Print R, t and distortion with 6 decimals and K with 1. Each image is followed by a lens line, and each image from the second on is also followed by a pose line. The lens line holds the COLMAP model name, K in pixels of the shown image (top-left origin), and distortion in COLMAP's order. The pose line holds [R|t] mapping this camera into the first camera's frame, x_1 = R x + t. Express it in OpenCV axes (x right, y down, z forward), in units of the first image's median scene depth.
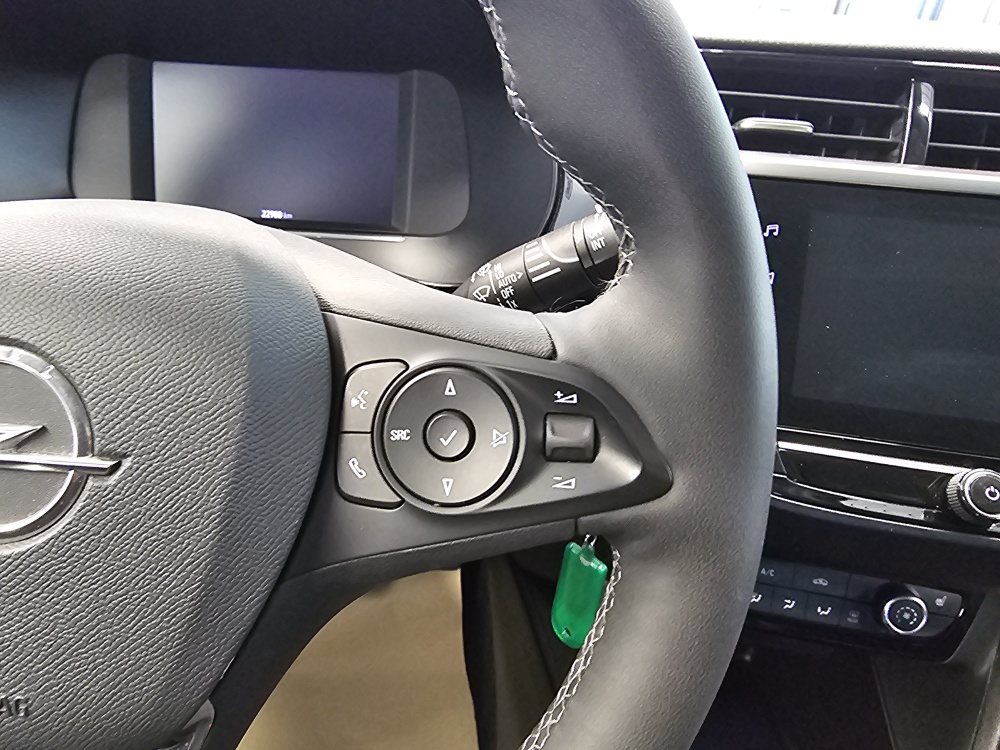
lens RADIAL K [[694.4, 0, 410.6], [0, 694.4, 376.4], [0, 0, 1]] dist [0.003038, 0.000267]
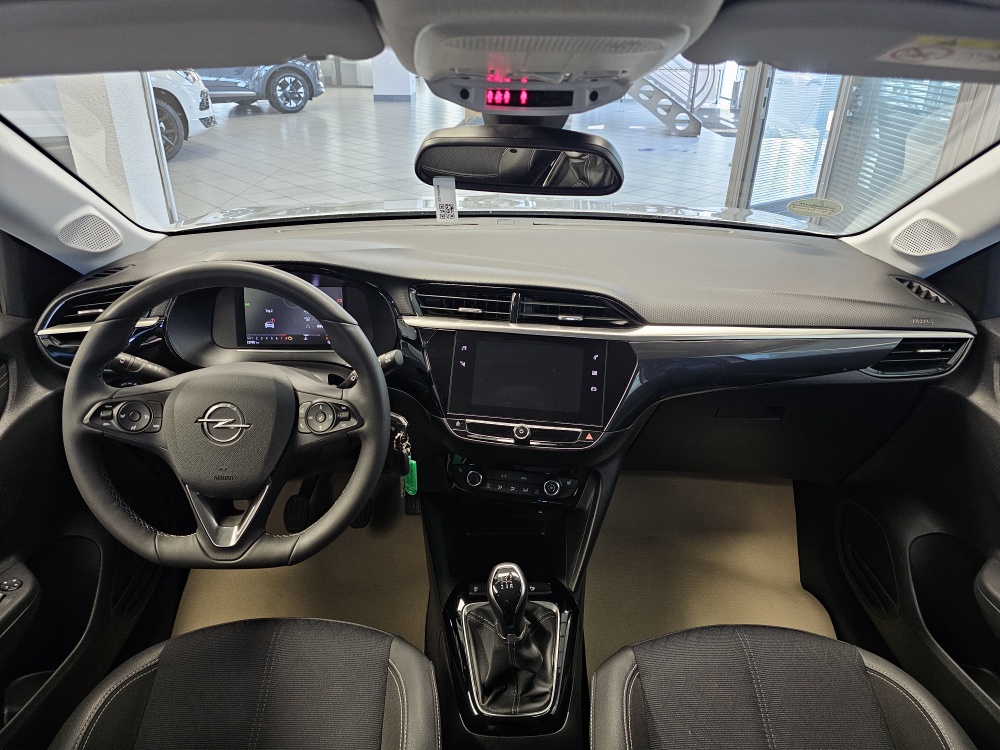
lens RADIAL K [[679.4, 0, 503.0], [0, 679.4, 367.9], [0, 0, 1]] dist [0.040915, -0.041505]
pose [[0.997968, -0.052840, 0.035595, 1.062704], [0.054551, 0.997309, -0.048974, 0.042521], [-0.032911, 0.050816, 0.998166, -3.409480]]
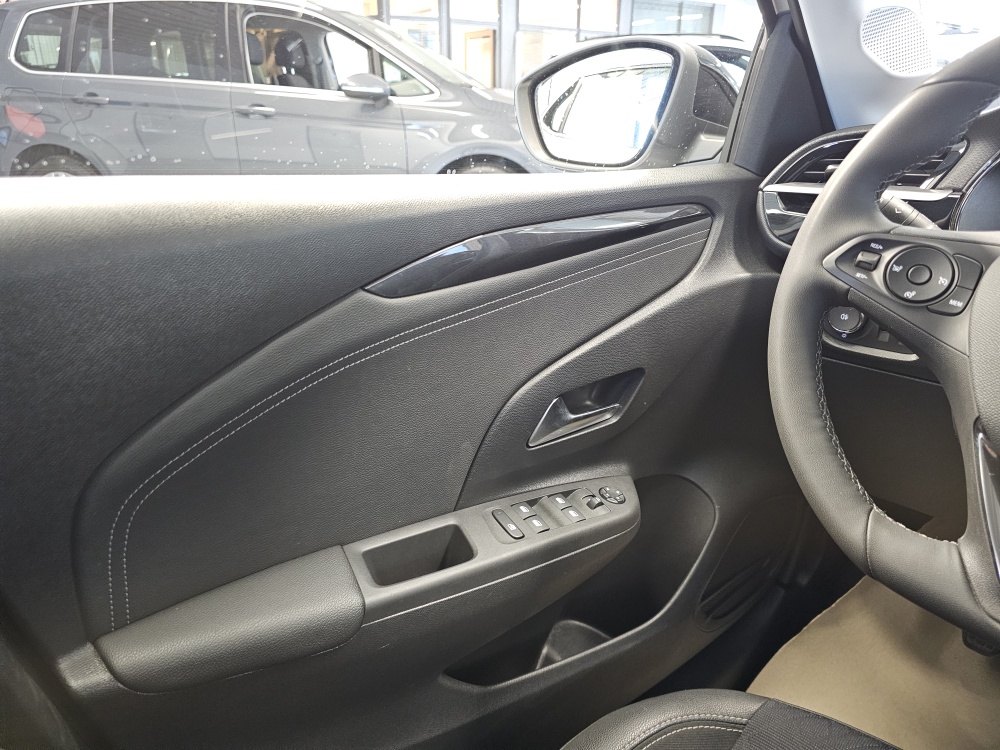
lens RADIAL K [[679.4, 0, 503.0], [0, 679.4, 367.9], [0, 0, 1]] dist [0.040915, -0.041505]
pose [[0.667691, 0.231781, -0.707437, -0.360058], [-0.346762, 0.937739, -0.020044, 0.787552], [0.658745, 0.258695, 0.706493, -1.398697]]
